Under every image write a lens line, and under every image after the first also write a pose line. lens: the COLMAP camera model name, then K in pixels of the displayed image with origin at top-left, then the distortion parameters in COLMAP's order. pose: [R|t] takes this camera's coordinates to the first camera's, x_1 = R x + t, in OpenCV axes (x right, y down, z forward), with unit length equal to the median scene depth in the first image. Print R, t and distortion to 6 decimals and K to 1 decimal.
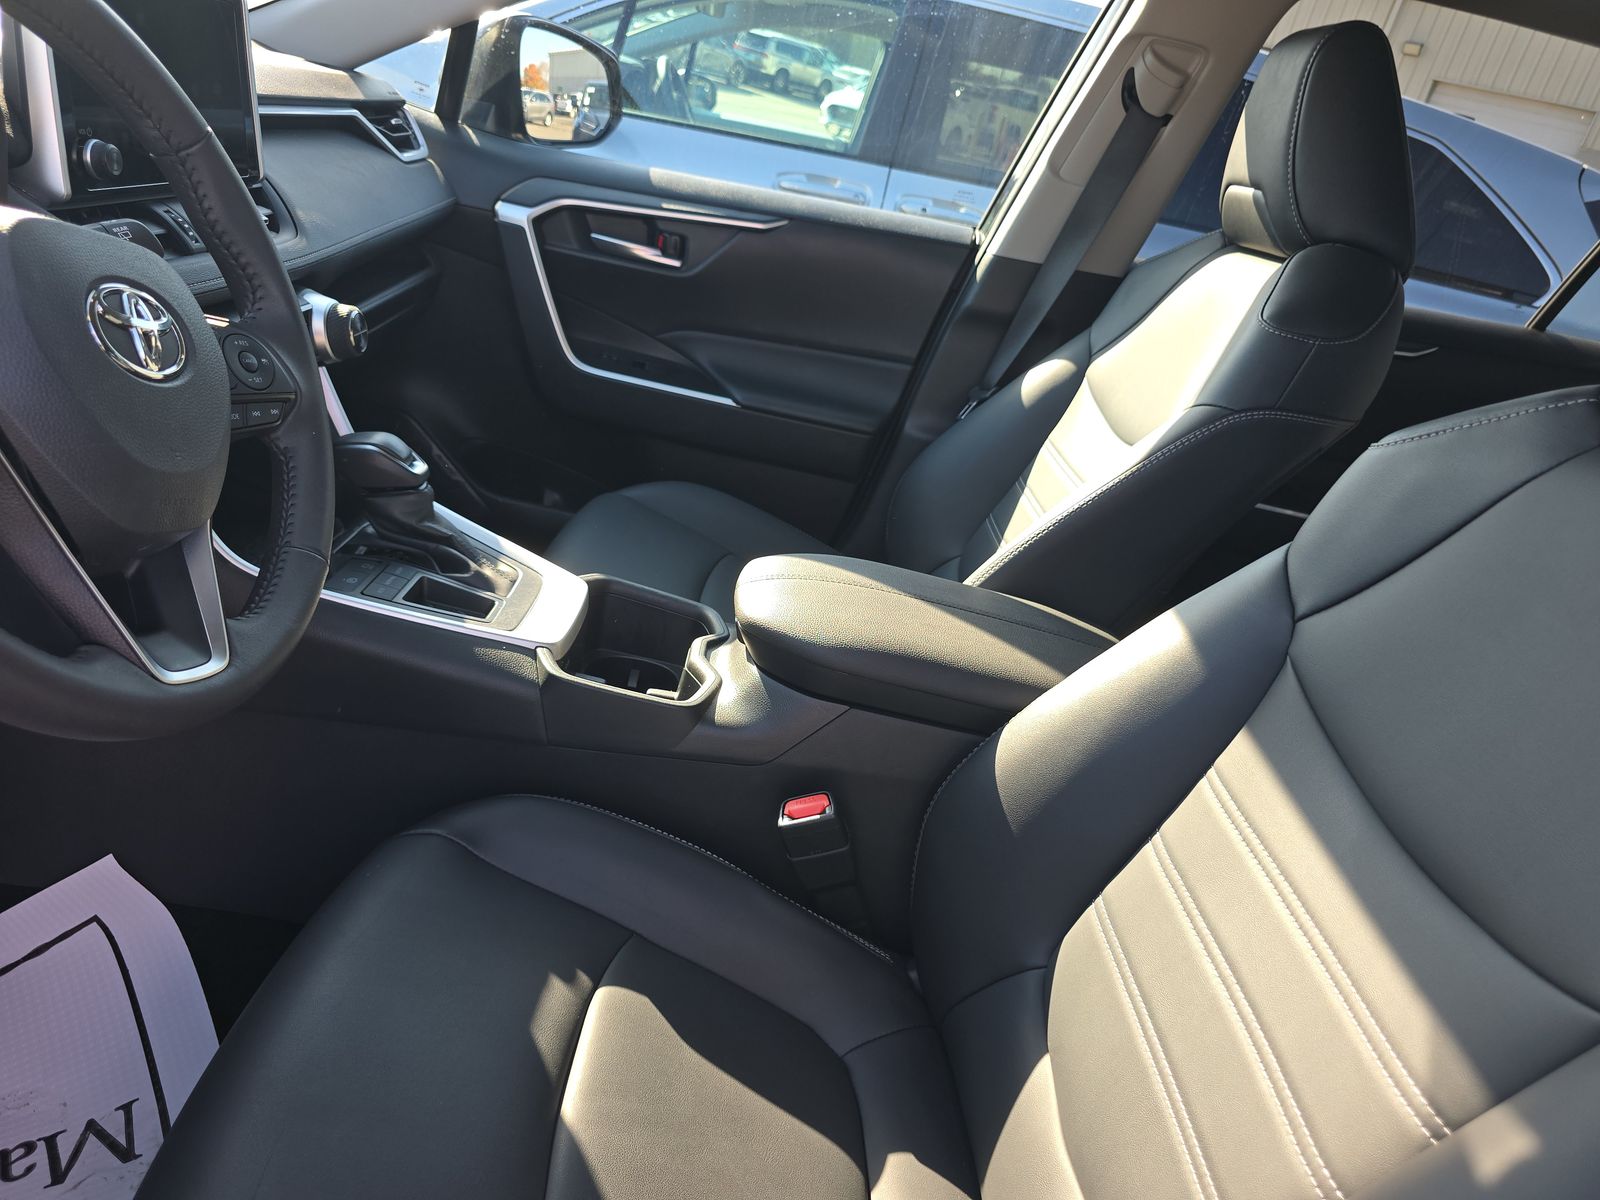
lens RADIAL K [[1076.6, 0, 800.0], [0, 1076.6, 600.0], [0, 0, 1]] dist [0.057307, -0.058920]
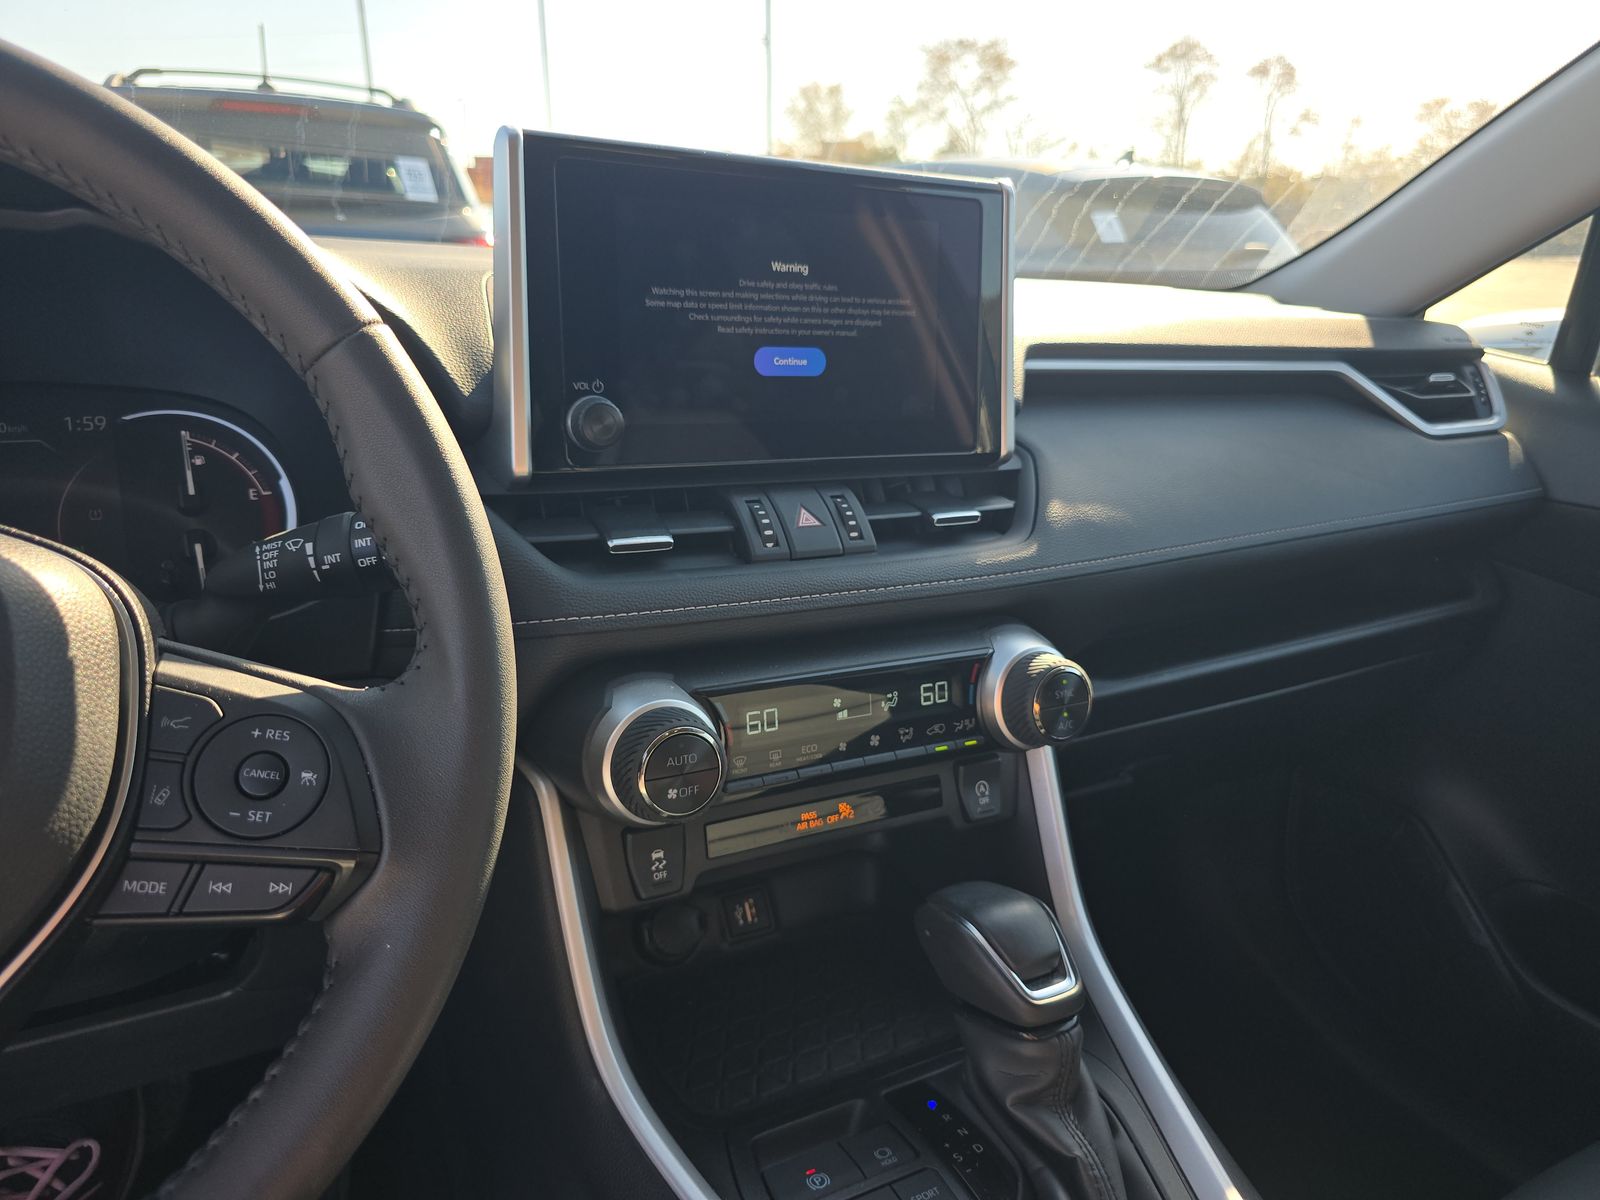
lens RADIAL K [[1076.6, 0, 800.0], [0, 1076.6, 600.0], [0, 0, 1]] dist [0.057307, -0.058920]
pose [[0.490778, 0.060104, -0.869209, 0.005747], [-0.295257, 0.950063, -0.101014, -0.135834], [0.819732, 0.306216, 0.484016, 0.407488]]
